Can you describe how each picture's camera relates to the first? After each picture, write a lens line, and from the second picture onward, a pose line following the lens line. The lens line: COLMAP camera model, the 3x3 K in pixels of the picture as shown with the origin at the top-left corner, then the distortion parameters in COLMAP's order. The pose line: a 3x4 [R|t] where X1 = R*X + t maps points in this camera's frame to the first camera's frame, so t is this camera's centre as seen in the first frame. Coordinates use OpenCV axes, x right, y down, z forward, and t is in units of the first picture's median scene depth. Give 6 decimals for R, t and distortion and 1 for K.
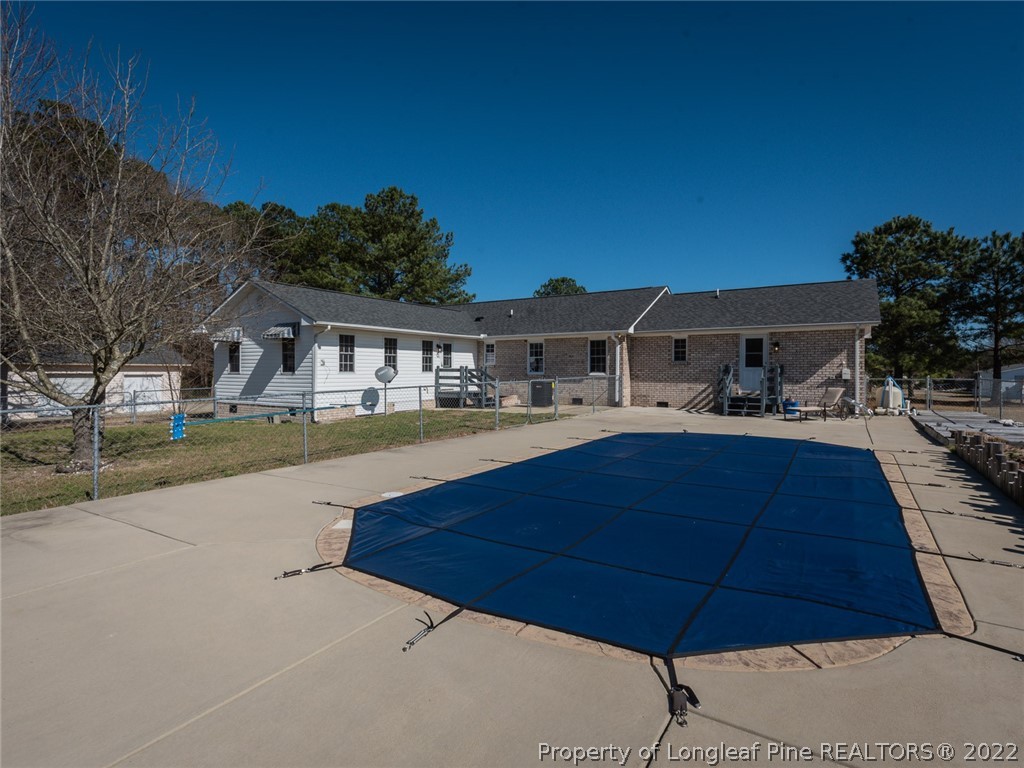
lens RADIAL K [[469.7, 0, 533.7], [0, 469.7, 377.3], [0, 0, 1]] dist [0.002648, 0.001096]
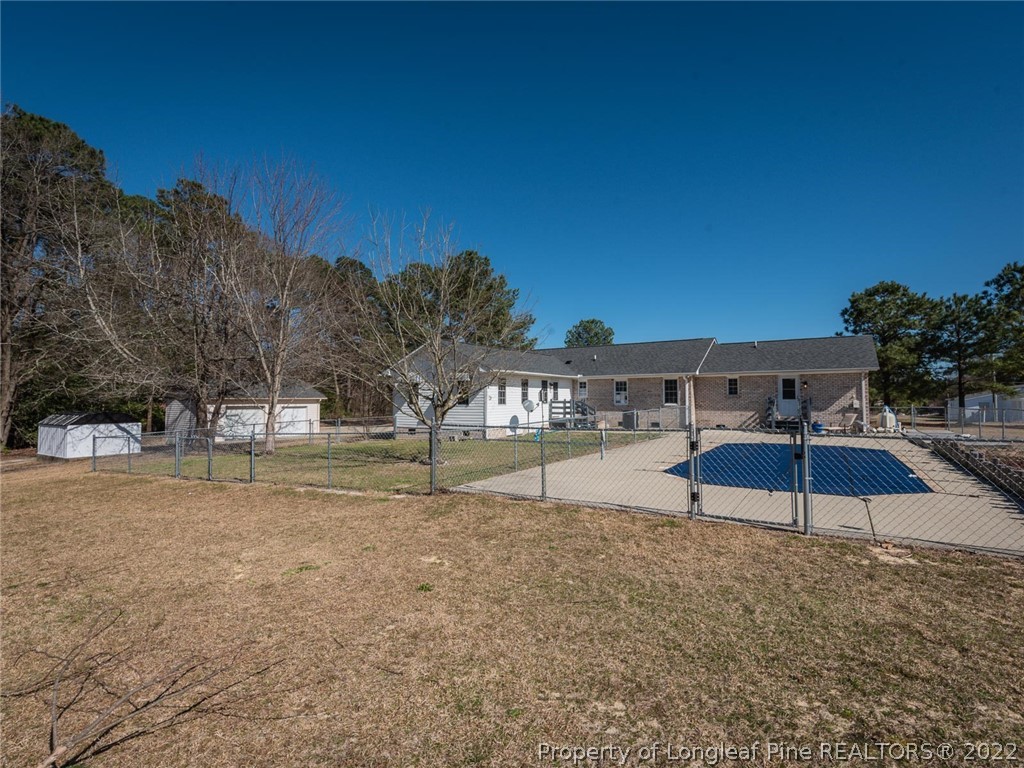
lens RADIAL K [[443.6, 0, 546.6], [0, 443.6, 392.4], [0, 0, 1]] dist [-0.000112, -0.000309]
pose [[0.999778, -0.004564, 0.020549, -0.247596], [0.005169, 0.999552, -0.029495, -0.006391], [-0.020405, 0.029595, 0.999354, -0.267032]]
